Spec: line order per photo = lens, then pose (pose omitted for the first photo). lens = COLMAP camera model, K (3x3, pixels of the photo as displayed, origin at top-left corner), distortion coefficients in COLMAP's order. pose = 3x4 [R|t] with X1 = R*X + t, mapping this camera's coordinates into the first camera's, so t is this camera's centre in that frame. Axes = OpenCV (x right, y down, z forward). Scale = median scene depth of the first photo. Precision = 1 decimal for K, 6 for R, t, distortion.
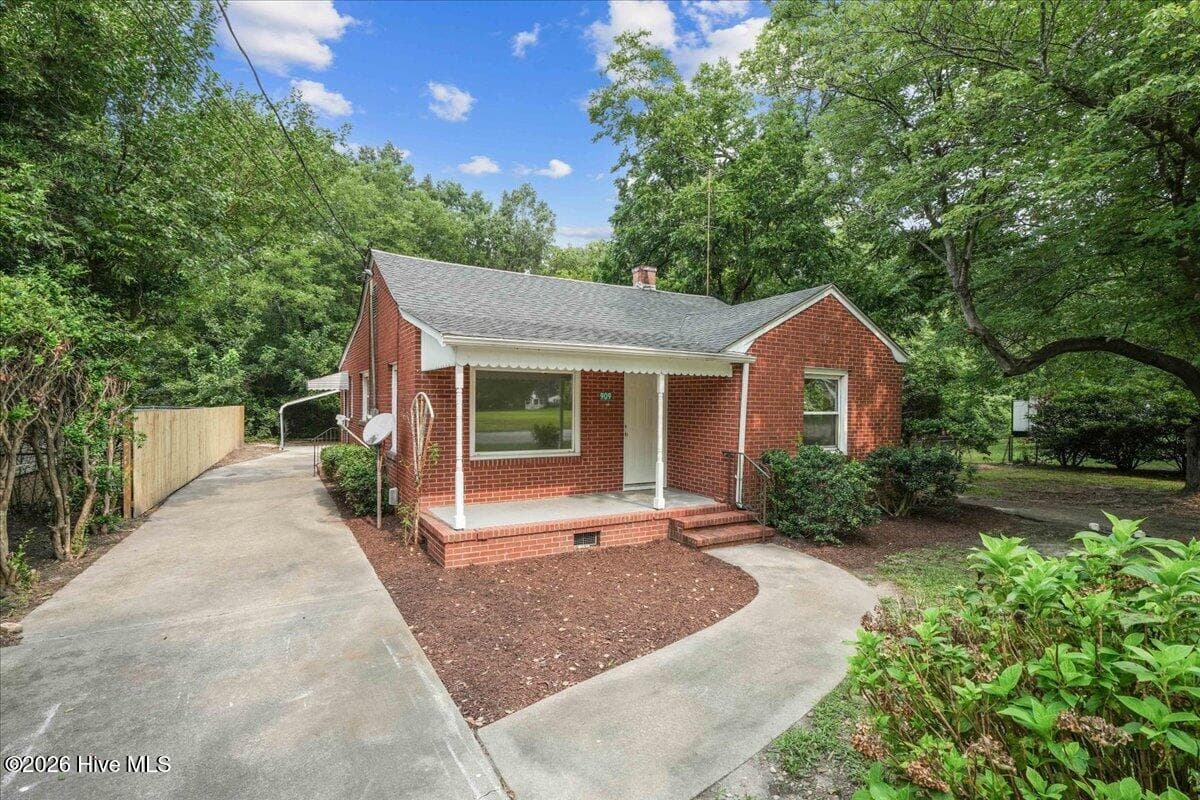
lens RADIAL K [[603.7, 0, 604.7], [0, 603.7, 403.7], [0, 0, 1]] dist [-0.003004, 0.001533]
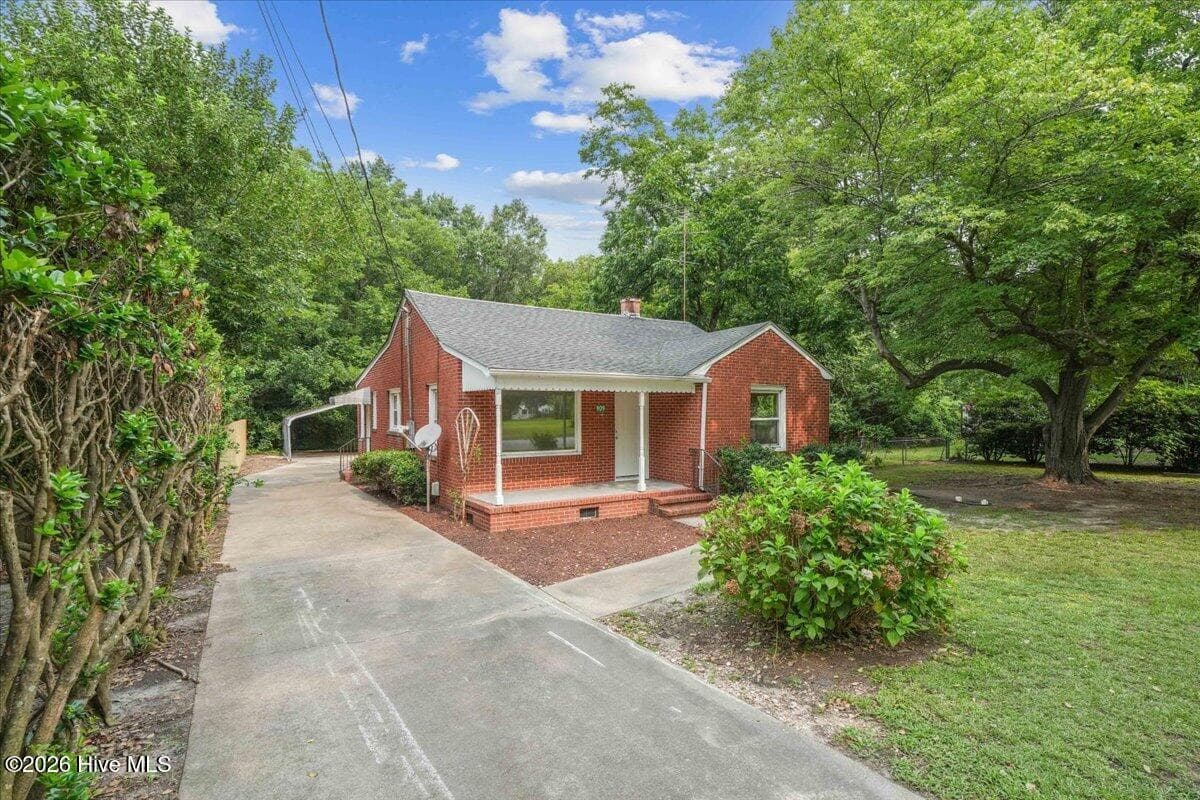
lens RADIAL K [[603.7, 0, 626.7], [0, 603.7, 403.3], [0, 0, 1]] dist [-0.003004, 0.001533]
pose [[0.998585, -0.012253, 0.051754, -0.006480], [0.013020, 0.999810, -0.014509, -0.002486], [-0.051566, 0.015162, 0.998554, -0.204684]]
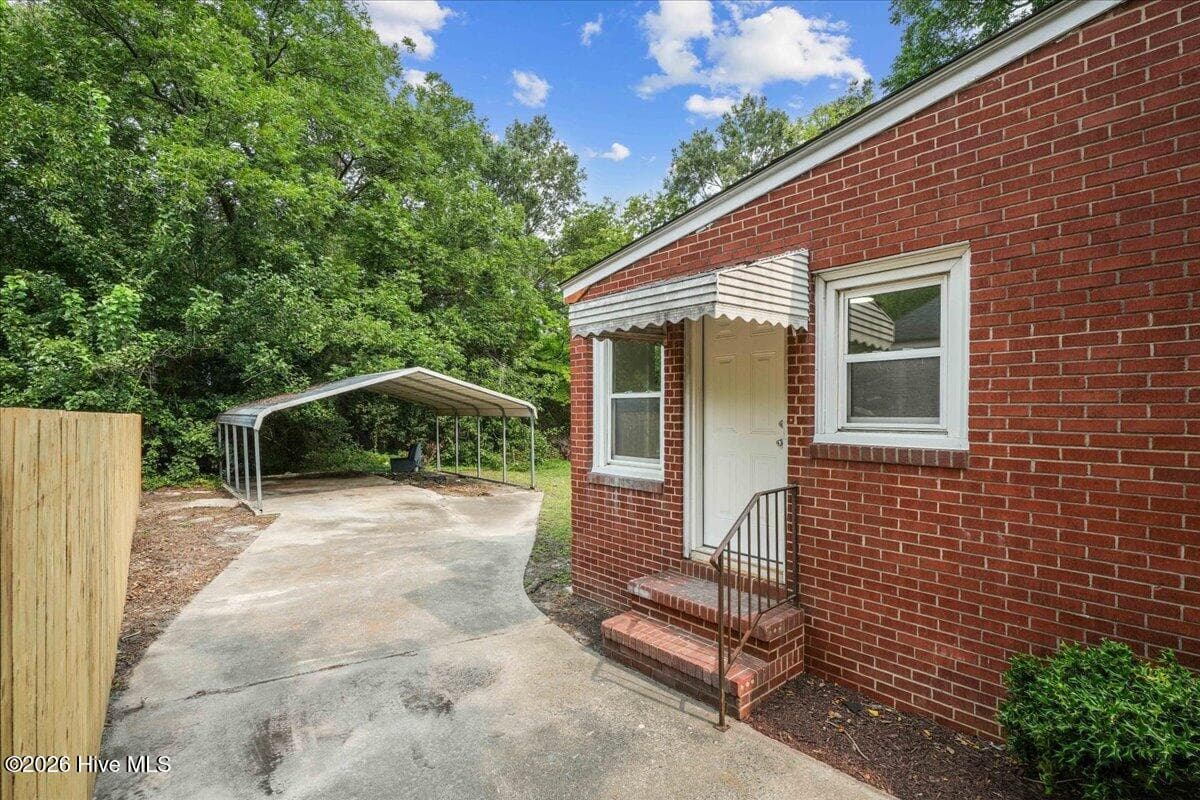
lens RADIAL K [[603.7, 0, 638.8], [0, 603.7, 410.5], [0, 0, 1]] dist [-0.003004, 0.001533]
pose [[0.978766, -0.013345, 0.204548, -1.010053], [0.014123, 0.999898, -0.002344, 0.021431], [-0.204496, 0.005183, 0.978854, 1.469639]]
